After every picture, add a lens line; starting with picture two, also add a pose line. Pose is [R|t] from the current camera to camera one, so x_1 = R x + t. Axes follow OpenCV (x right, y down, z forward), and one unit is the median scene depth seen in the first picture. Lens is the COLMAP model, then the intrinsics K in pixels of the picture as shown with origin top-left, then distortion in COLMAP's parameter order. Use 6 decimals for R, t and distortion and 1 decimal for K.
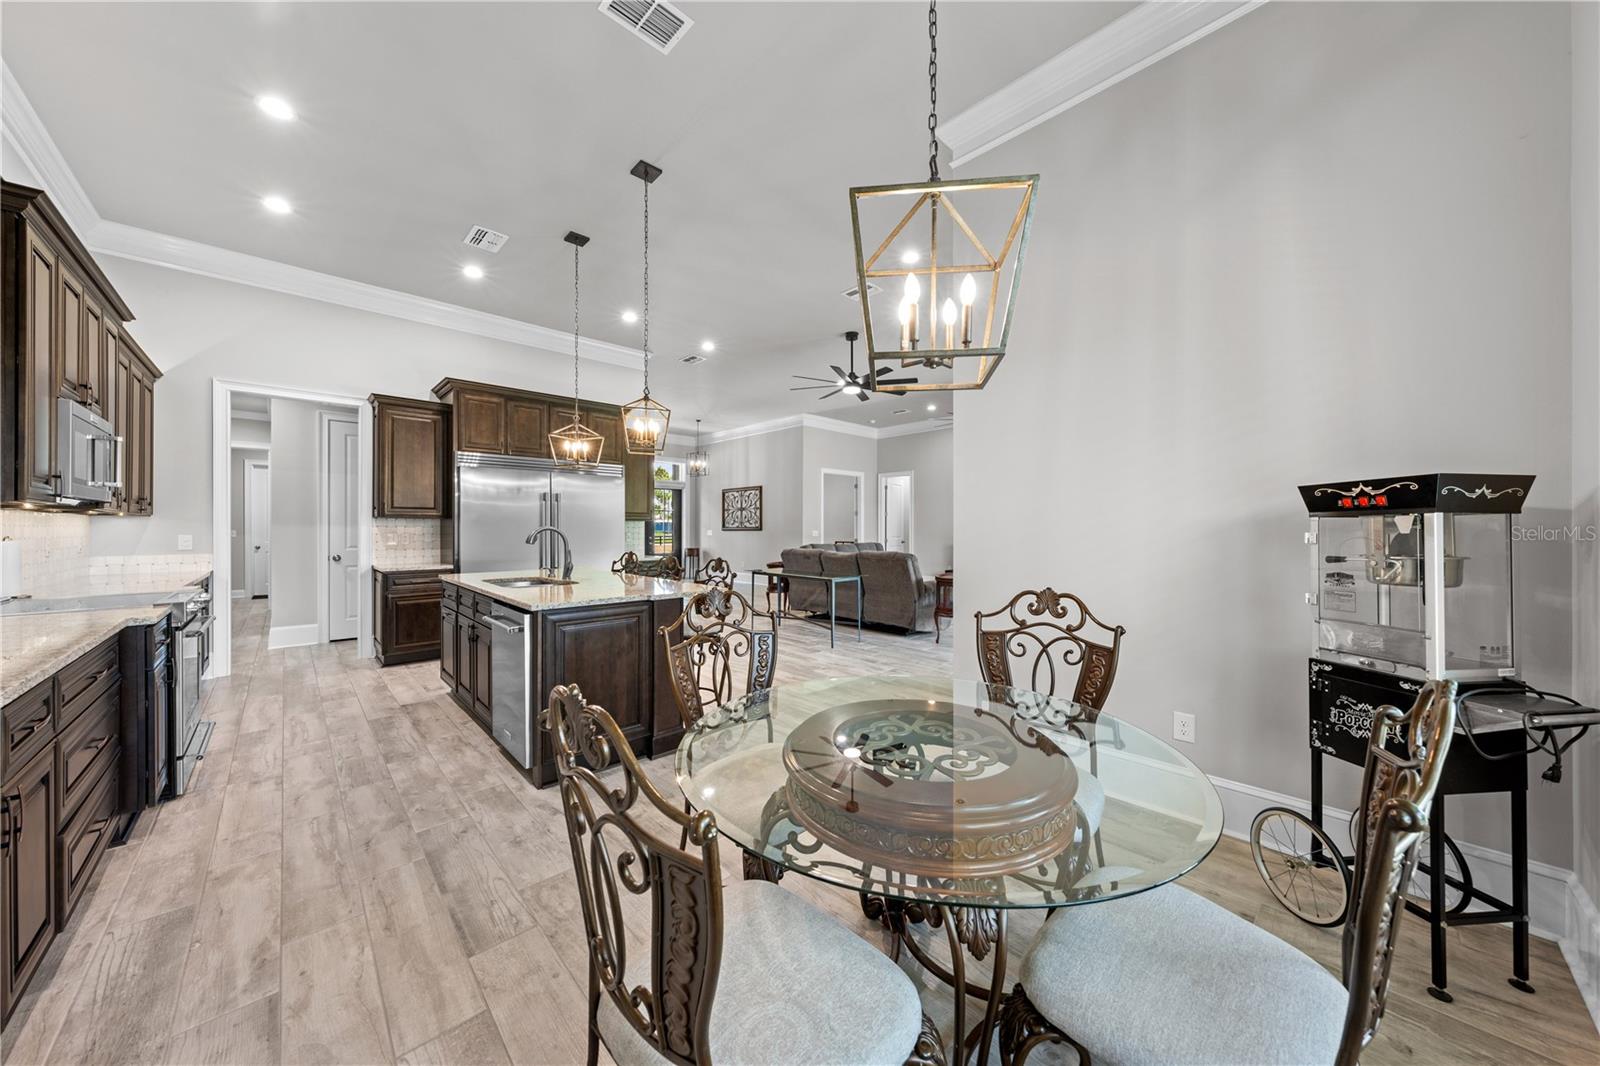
lens RADIAL K [[545.8, 0, 806.6], [0, 545.8, 530.0], [0, 0, 1]] dist [-0.000489, 0.000050]
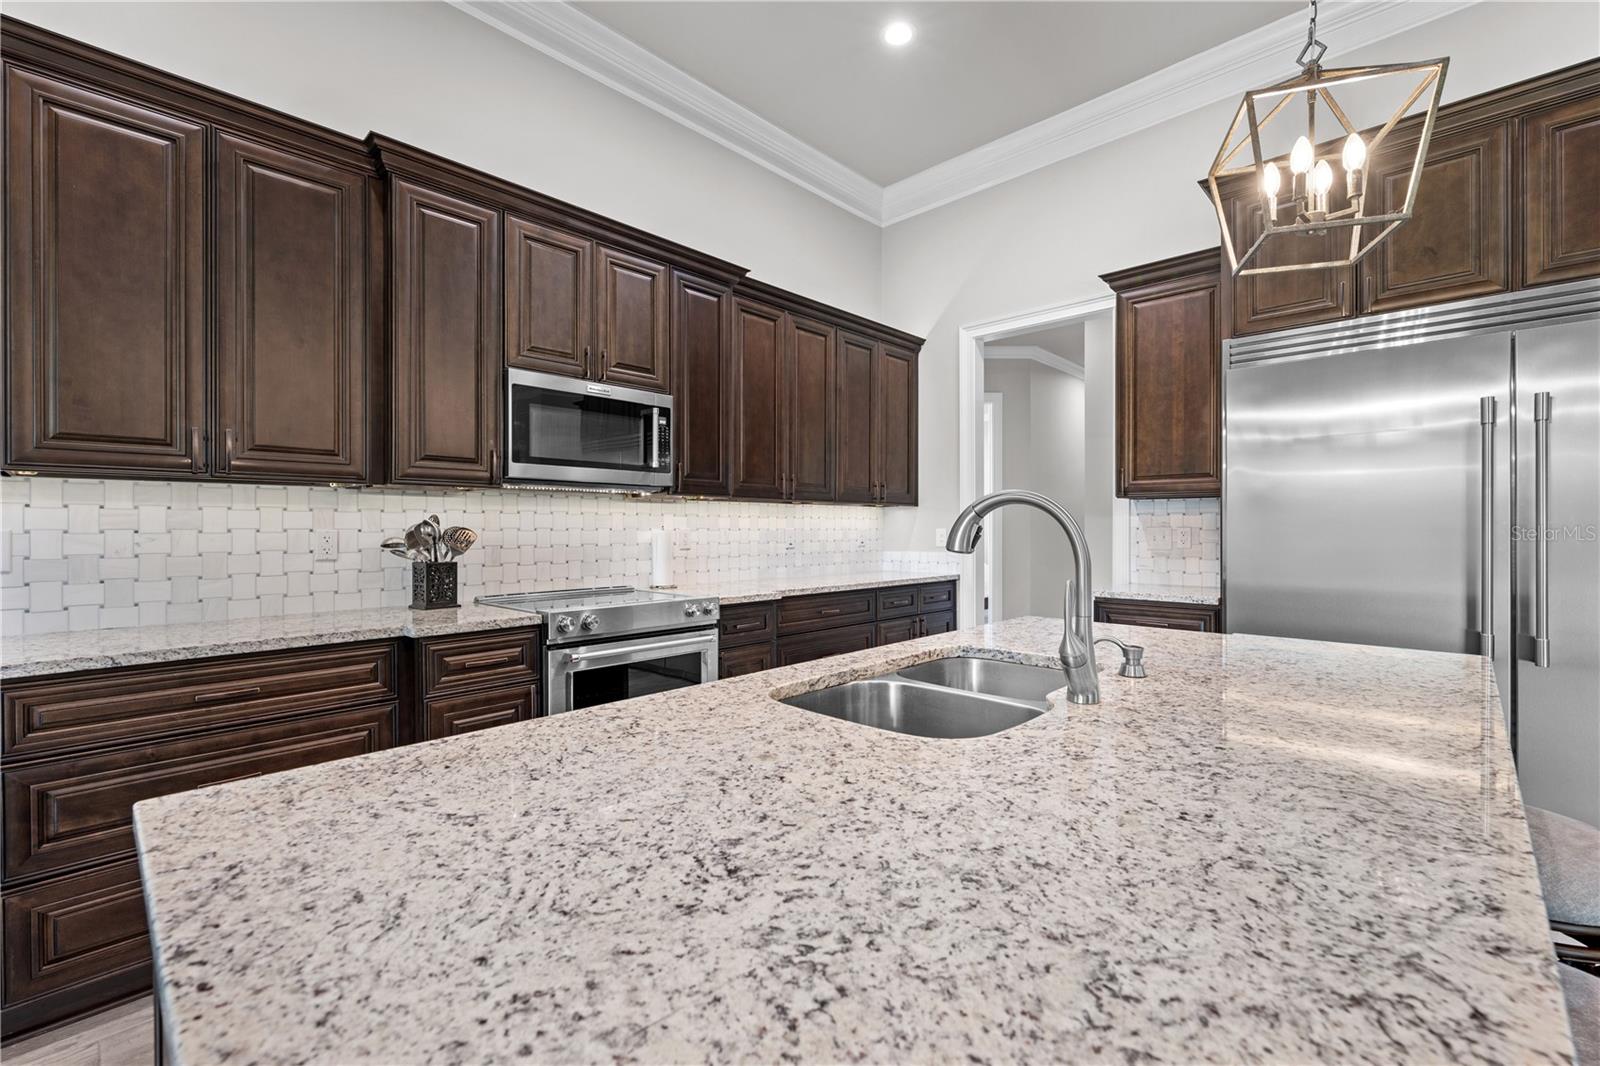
lens RADIAL K [[689.7, 0, 797.1], [0, 689.7, 528.8], [0, 0, 1]] dist [0.003880, 0.000114]
pose [[0.039274, -0.001240, -0.999228, -0.100482], [-0.002025, 0.999997, -0.001321, 0.010362], [0.999226, 0.002075, 0.039271, 0.663621]]
